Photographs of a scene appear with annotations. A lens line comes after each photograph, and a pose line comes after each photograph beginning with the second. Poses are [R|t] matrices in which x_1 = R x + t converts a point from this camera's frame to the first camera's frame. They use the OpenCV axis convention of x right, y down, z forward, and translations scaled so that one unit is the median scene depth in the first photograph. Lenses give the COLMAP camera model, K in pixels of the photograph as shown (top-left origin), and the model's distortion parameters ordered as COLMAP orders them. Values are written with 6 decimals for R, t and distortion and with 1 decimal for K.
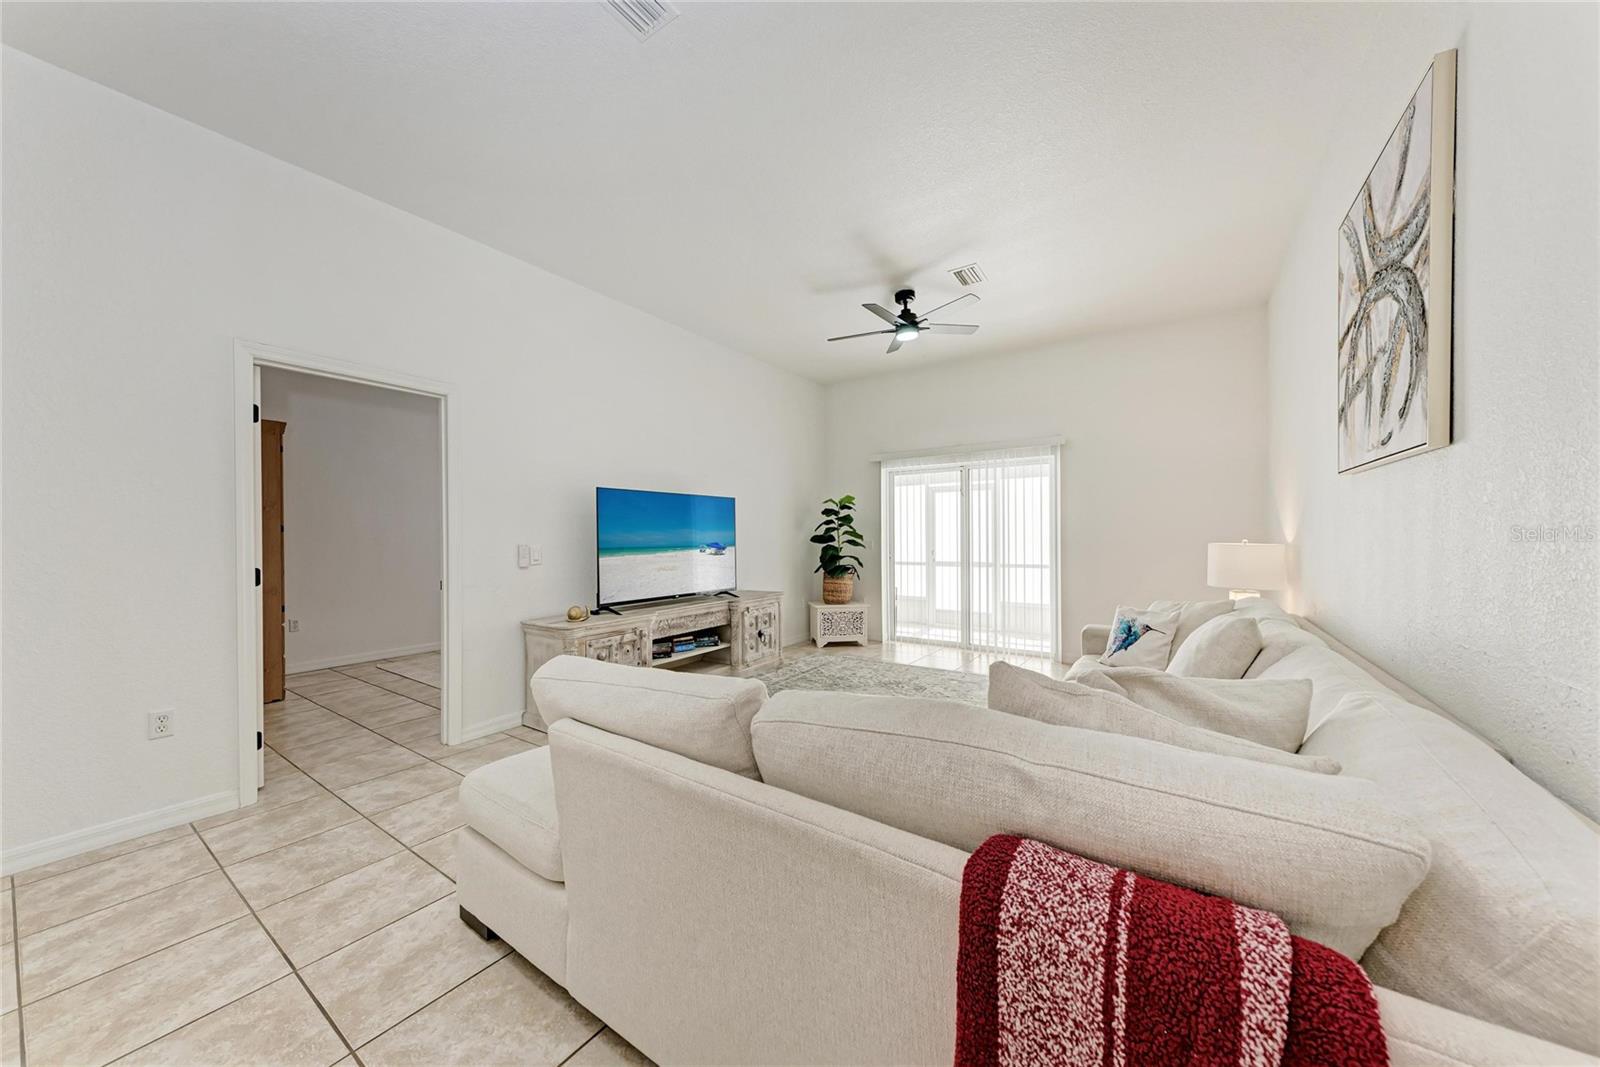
lens RADIAL K [[547.0, 0, 800.0], [0, 547.0, 533.5], [0, 0, 1]] dist [-0.000056, -0.000074]
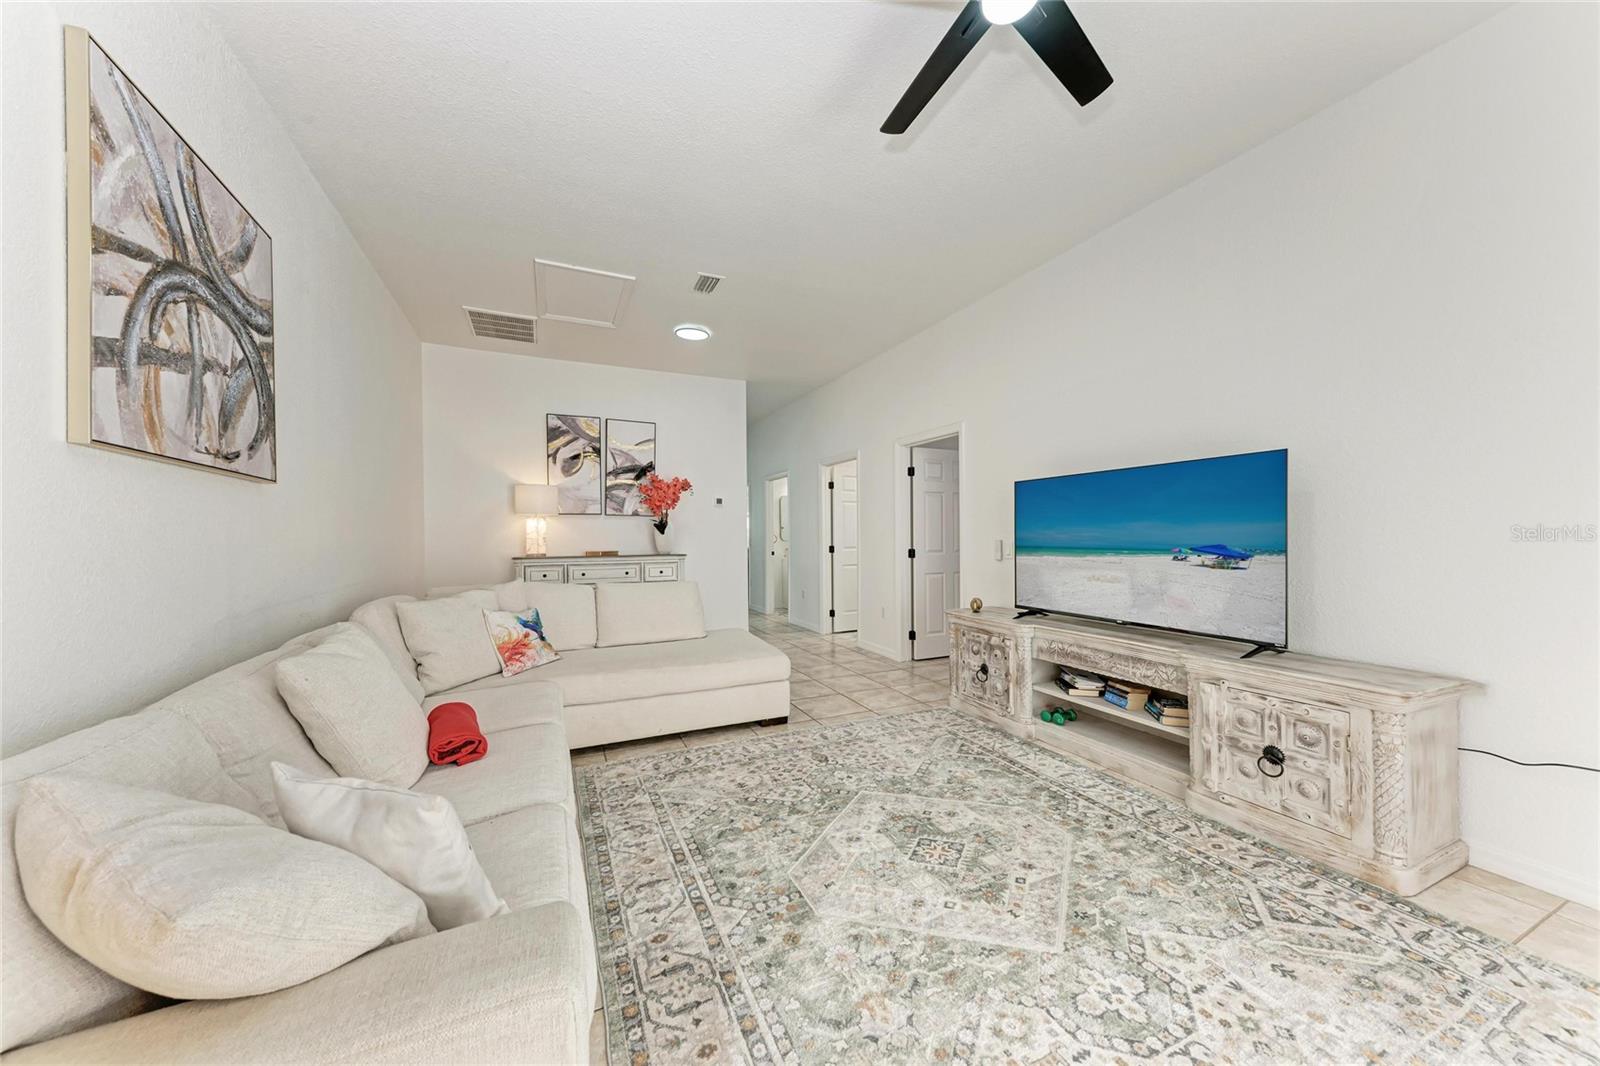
lens RADIAL K [[546.9, 0, 795.5], [0, 546.9, 528.9], [0, 0, 1]] dist [0.021079, -0.005519]
pose [[-0.524411, -0.000943, -0.851465, 0.537775], [0.013193, 0.999870, -0.009233, 0.000630], [0.851363, -0.016075, -0.524330, 0.963713]]
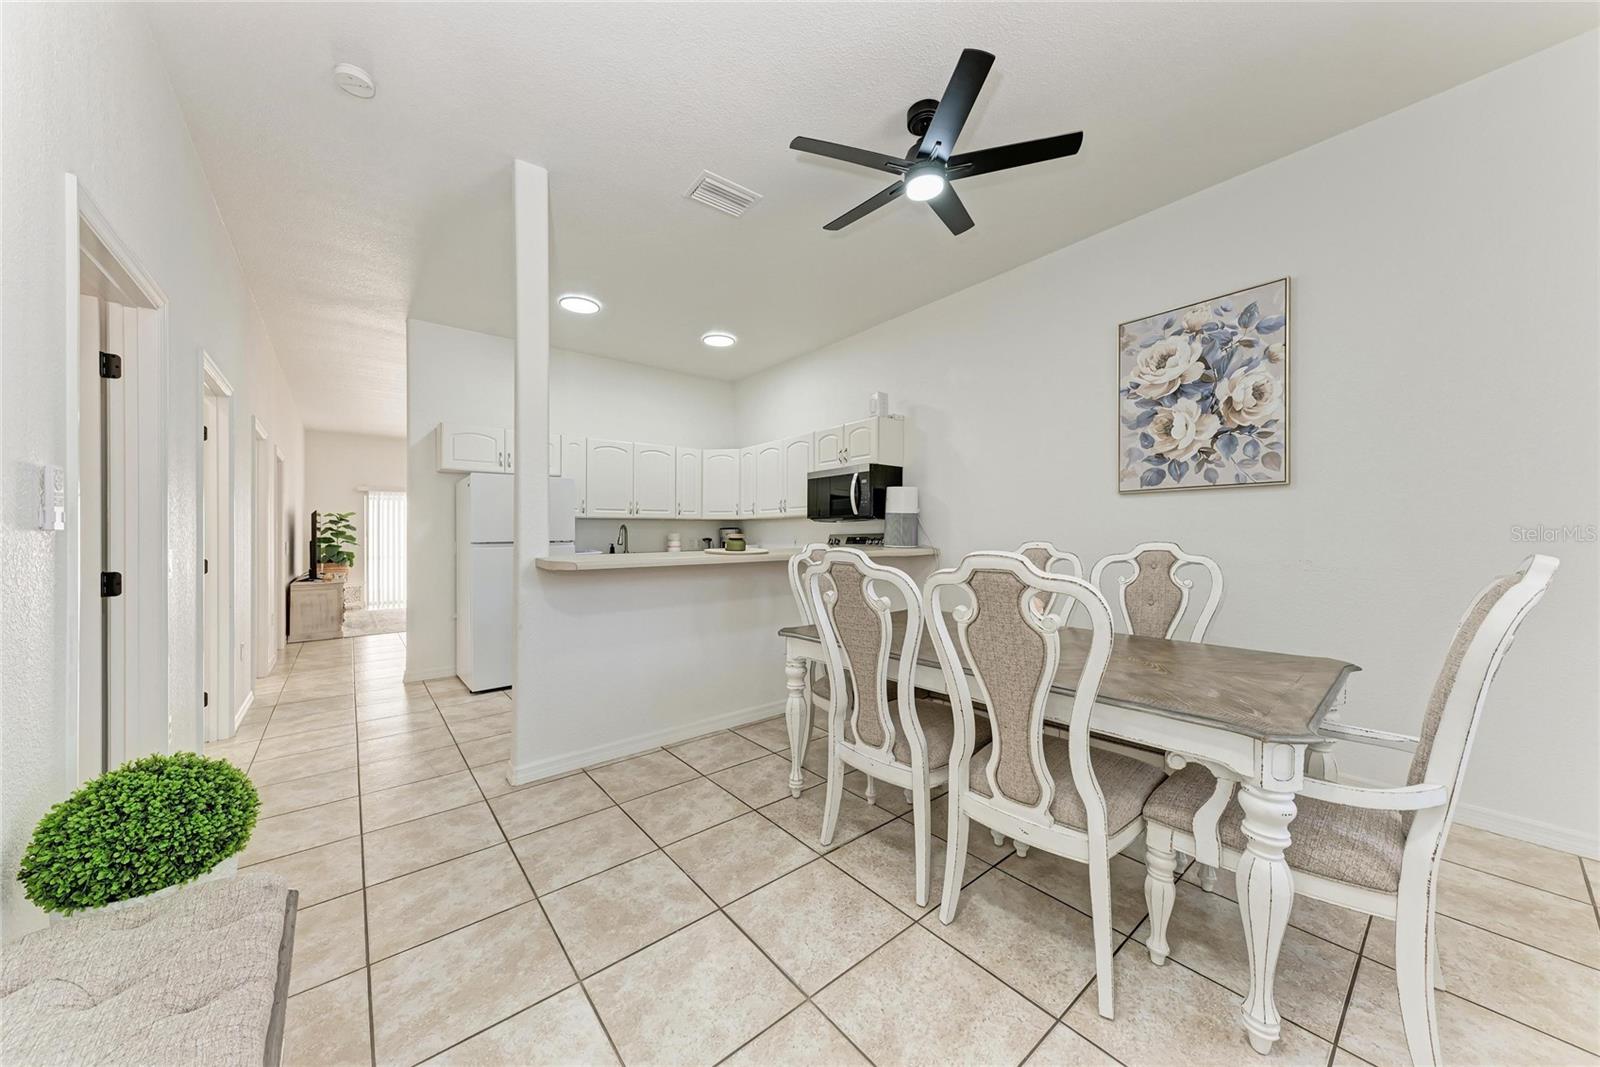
lens RADIAL K [[546.1, 0, 802.9], [0, 546.1, 535.1], [0, 0, 1]] dist [0.008208, -0.000317]
pose [[0.282270, 0.006273, 0.959314, -1.358152], [-0.001051, 0.999980, -0.006229, 0.005007], [-0.959334, 0.000750, 0.282271, -0.867473]]
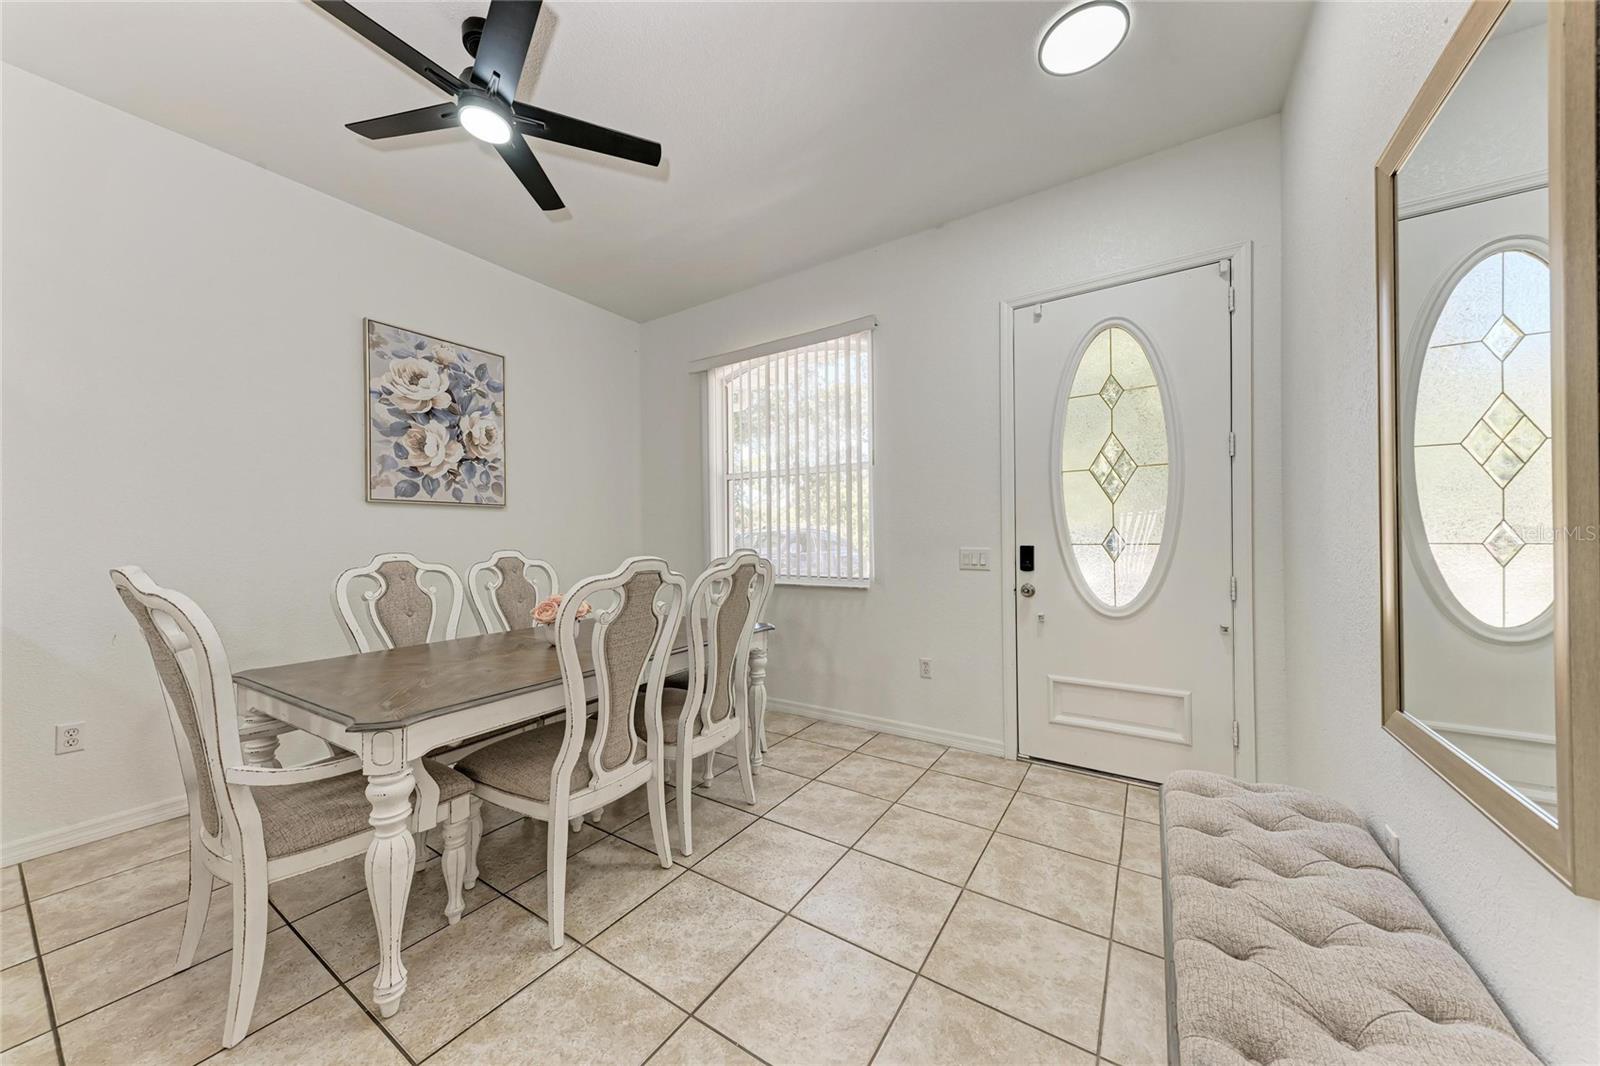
lens RADIAL K [[541.0, 0, 799.1], [0, 541.0, 537.2], [0, 0, 1]] dist [0.010842, -0.005192]
pose [[-0.999557, 0.016364, -0.024848, -1.059891], [0.016570, 0.999830, -0.008106, 0.003390], [0.024711, -0.008514, -0.999658, -0.397108]]
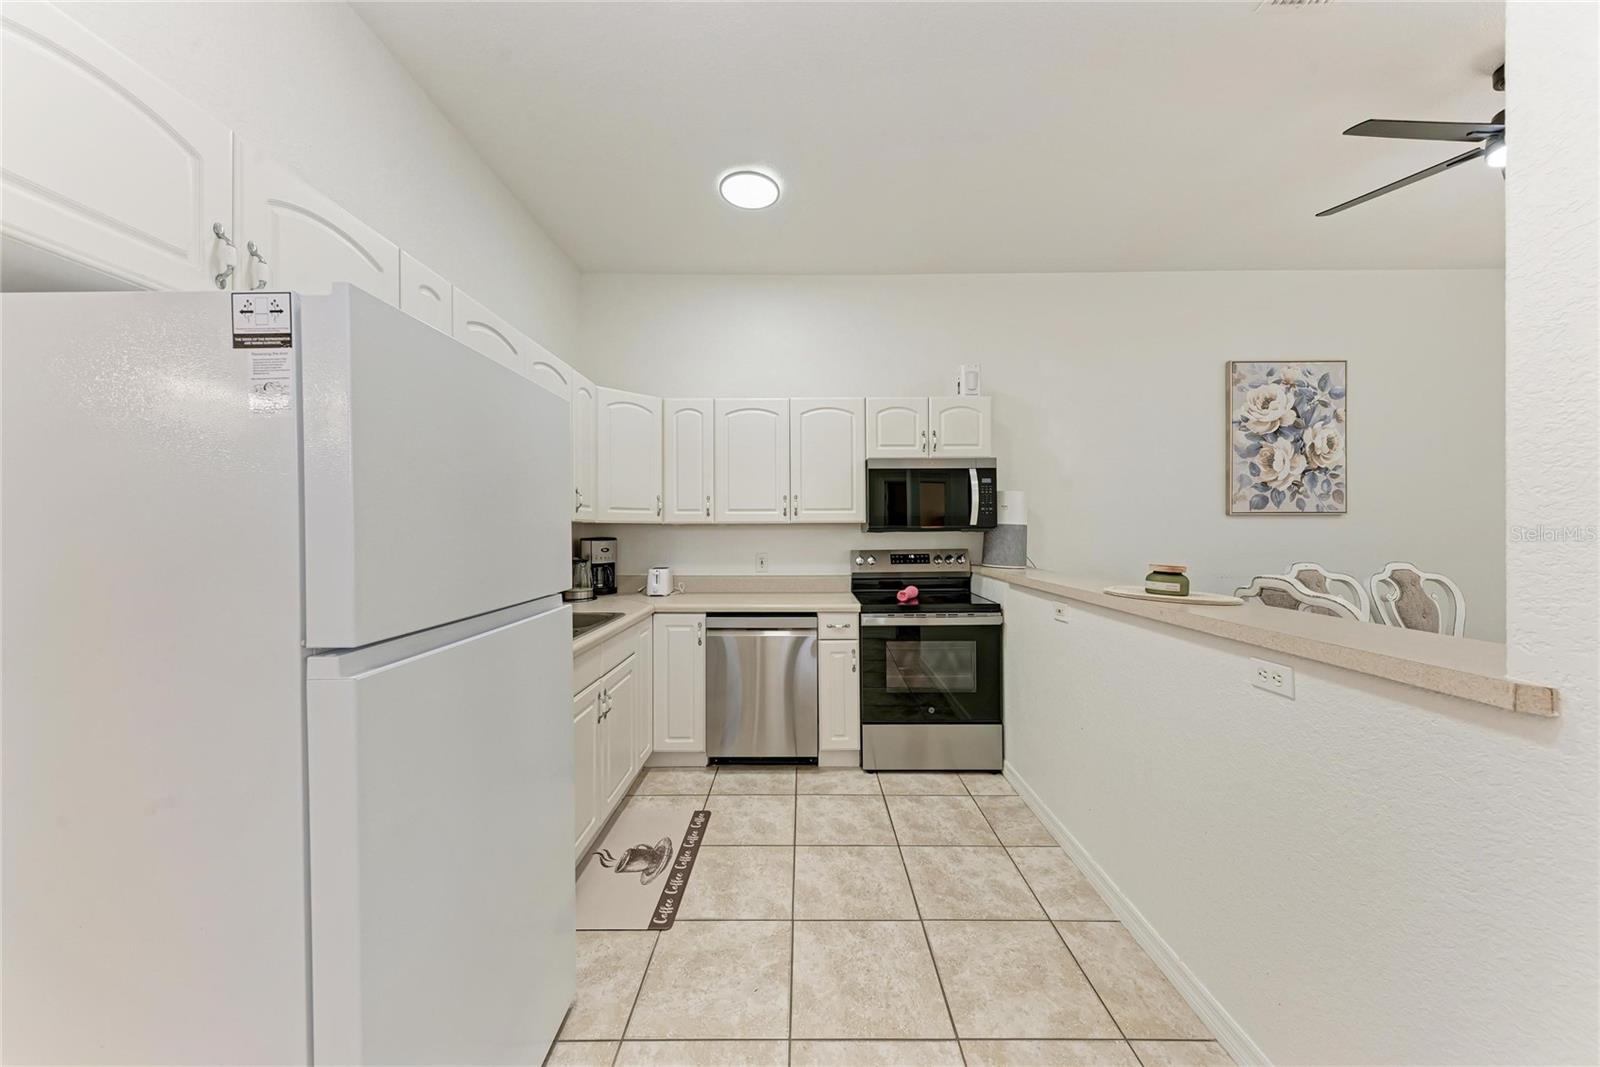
lens RADIAL K [[546.1, 0, 802.9], [0, 546.1, 535.1], [0, 0, 1]] dist [0.008208, -0.000317]
pose [[-0.562180, -0.000382, 0.827015, -0.868062], [0.000765, 0.999999, 0.000983, -0.025145], [-0.827015, 0.001185, -0.562179, -0.111007]]
